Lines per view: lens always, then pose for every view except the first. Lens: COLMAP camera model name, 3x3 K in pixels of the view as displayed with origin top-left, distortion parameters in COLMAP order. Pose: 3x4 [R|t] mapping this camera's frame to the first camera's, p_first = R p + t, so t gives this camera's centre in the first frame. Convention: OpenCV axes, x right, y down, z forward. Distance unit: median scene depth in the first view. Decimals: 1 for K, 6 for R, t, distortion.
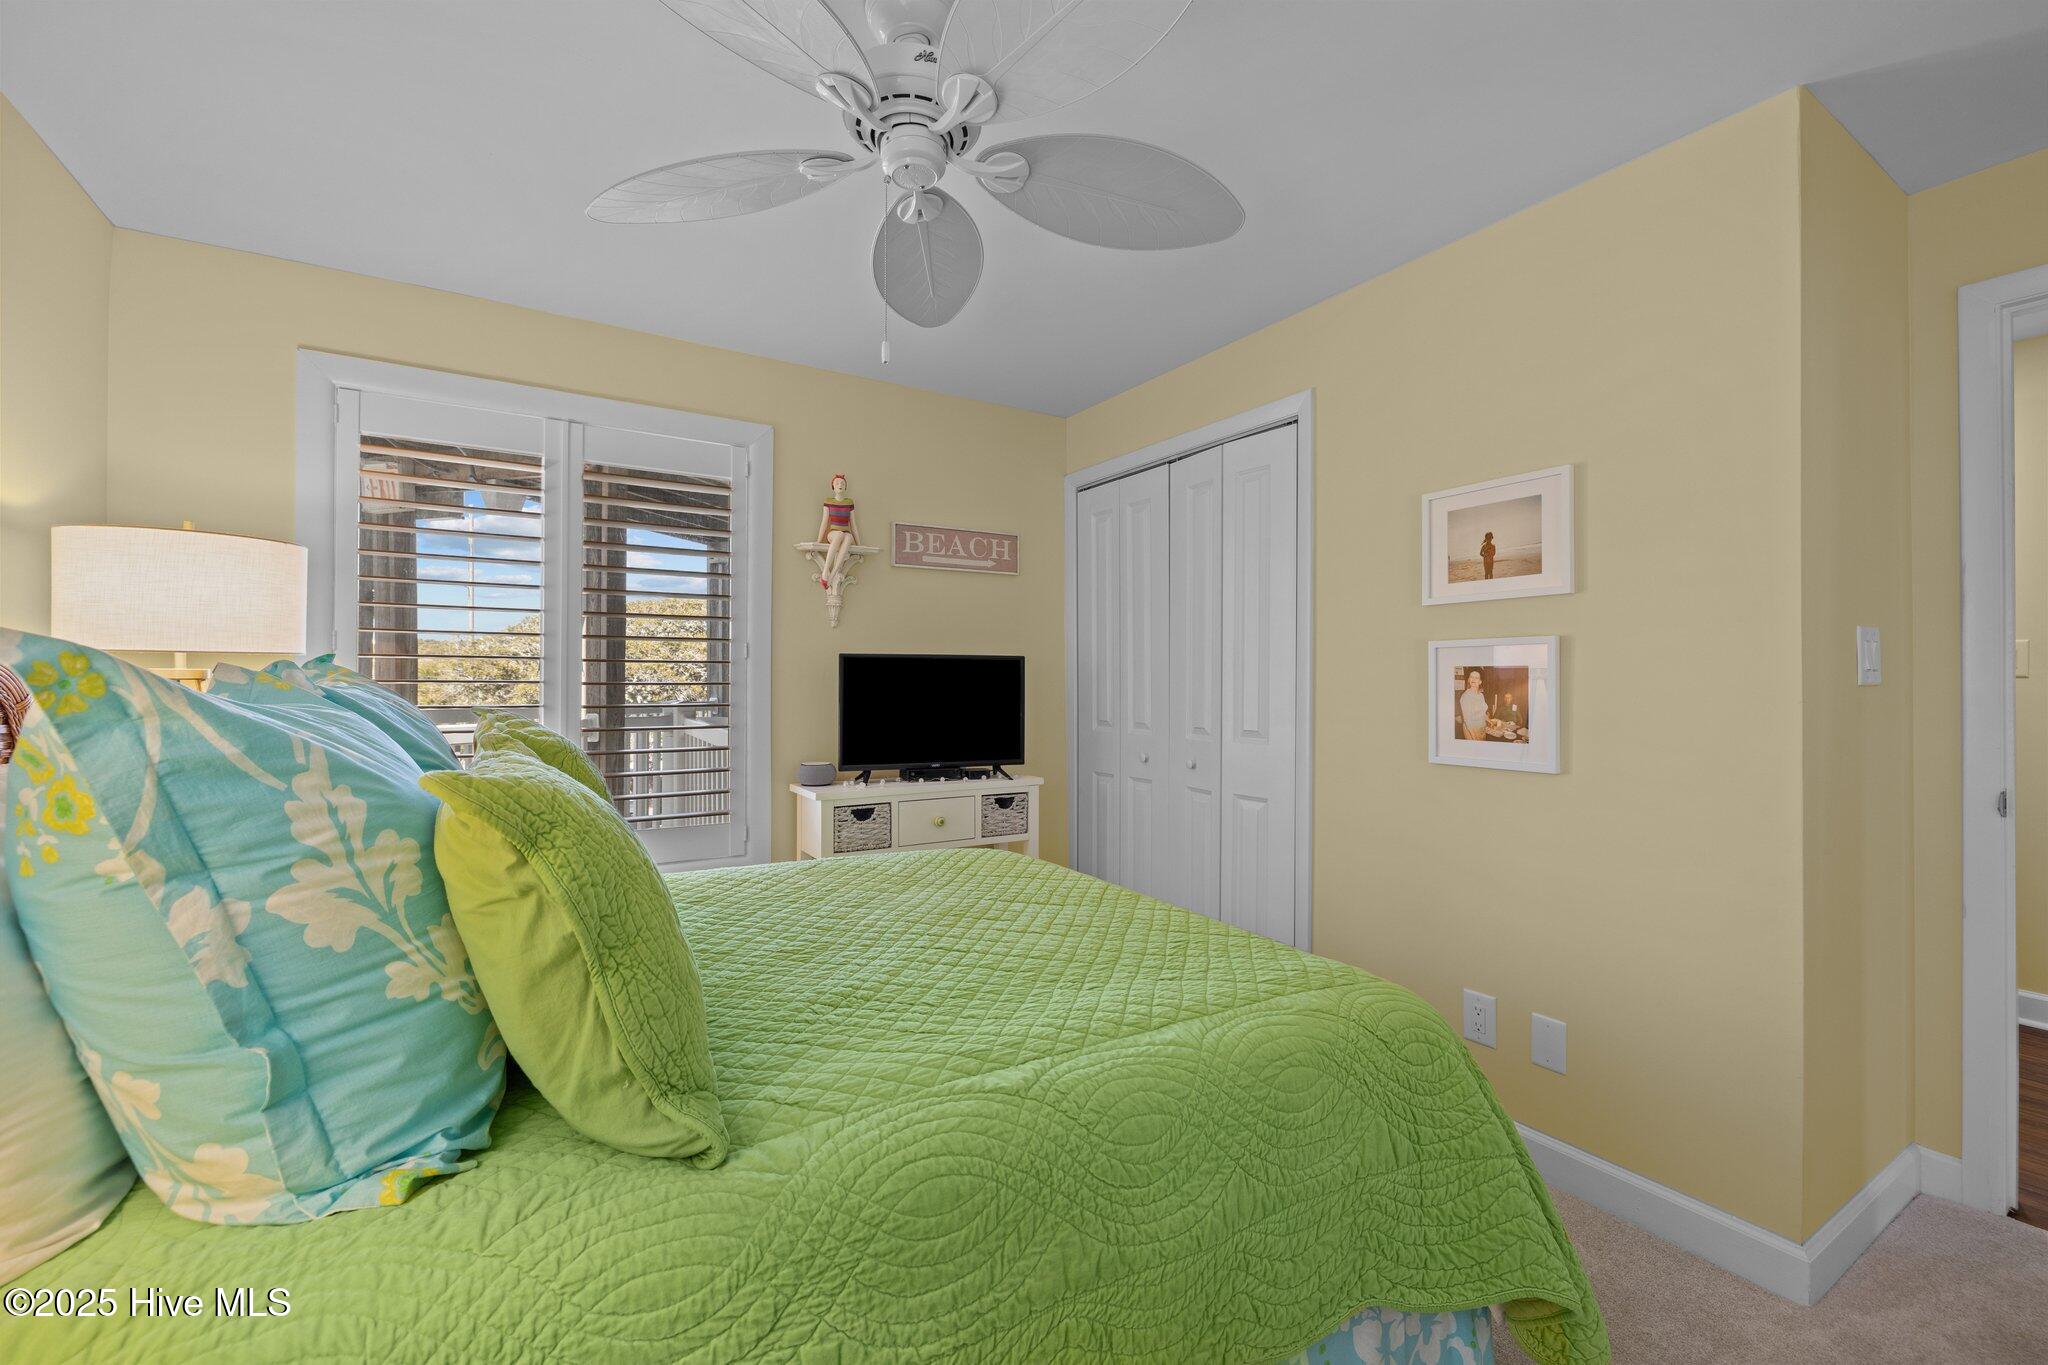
lens RADIAL K [[854.6, 0, 1024.0], [0, 854.6, 682.5], [0, 0, 1]] dist [0.001238, 0.000099]
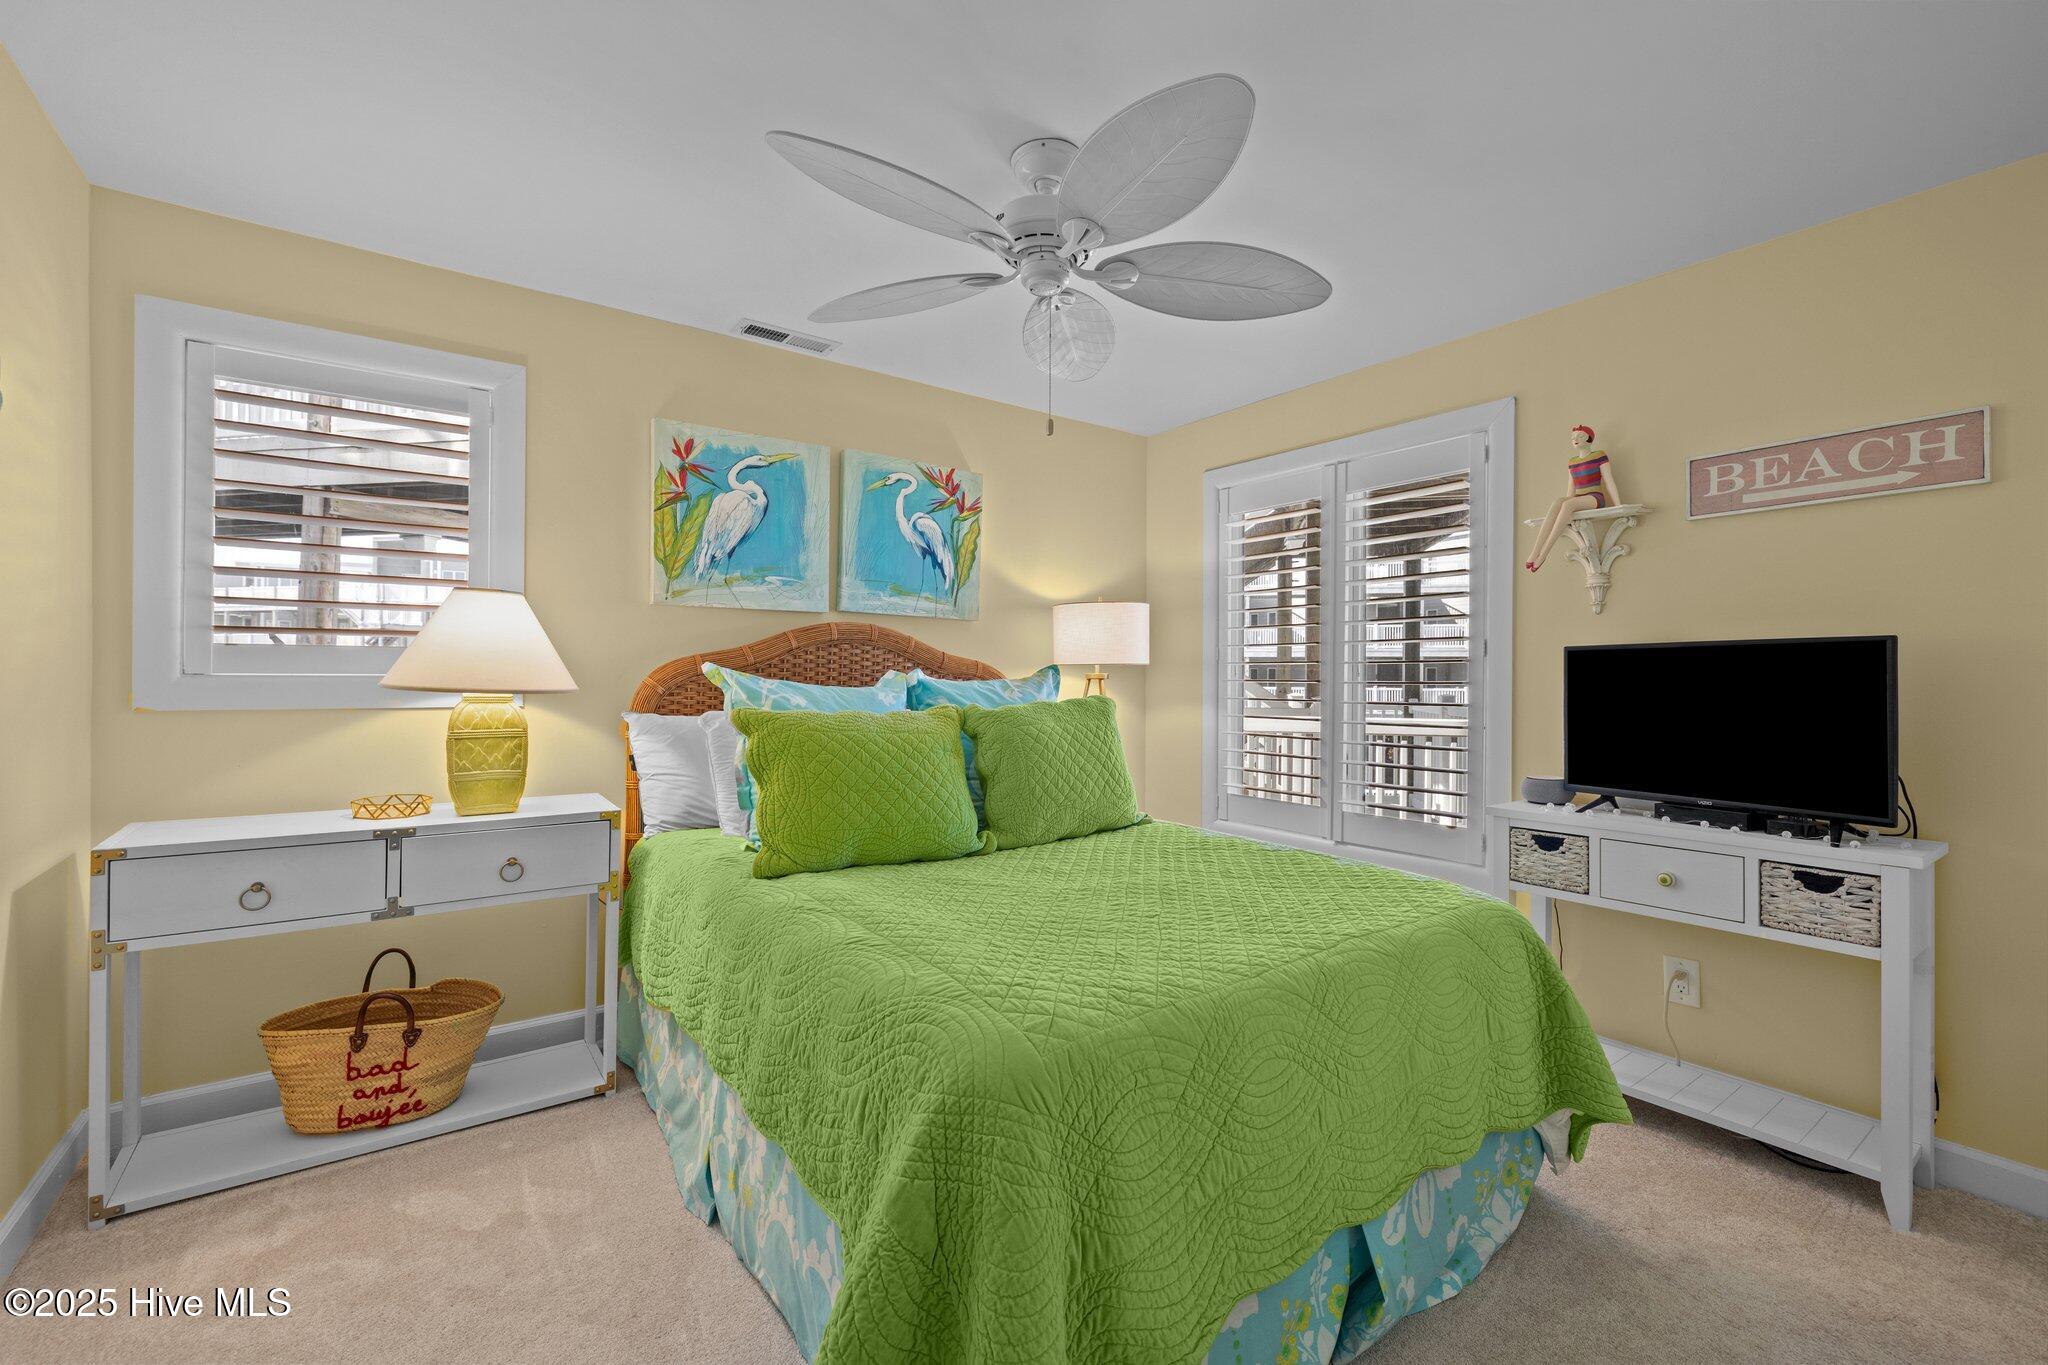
lens RADIAL K [[854.6, 0, 1024.0], [0, 854.6, 682.5], [0, 0, 1]] dist [0.001238, 0.000099]
pose [[0.082633, 0.003573, -0.996574, 0.534092], [-0.001053, 0.999993, 0.003498, -0.001688], [0.996579, 0.000761, 0.082637, 0.395139]]
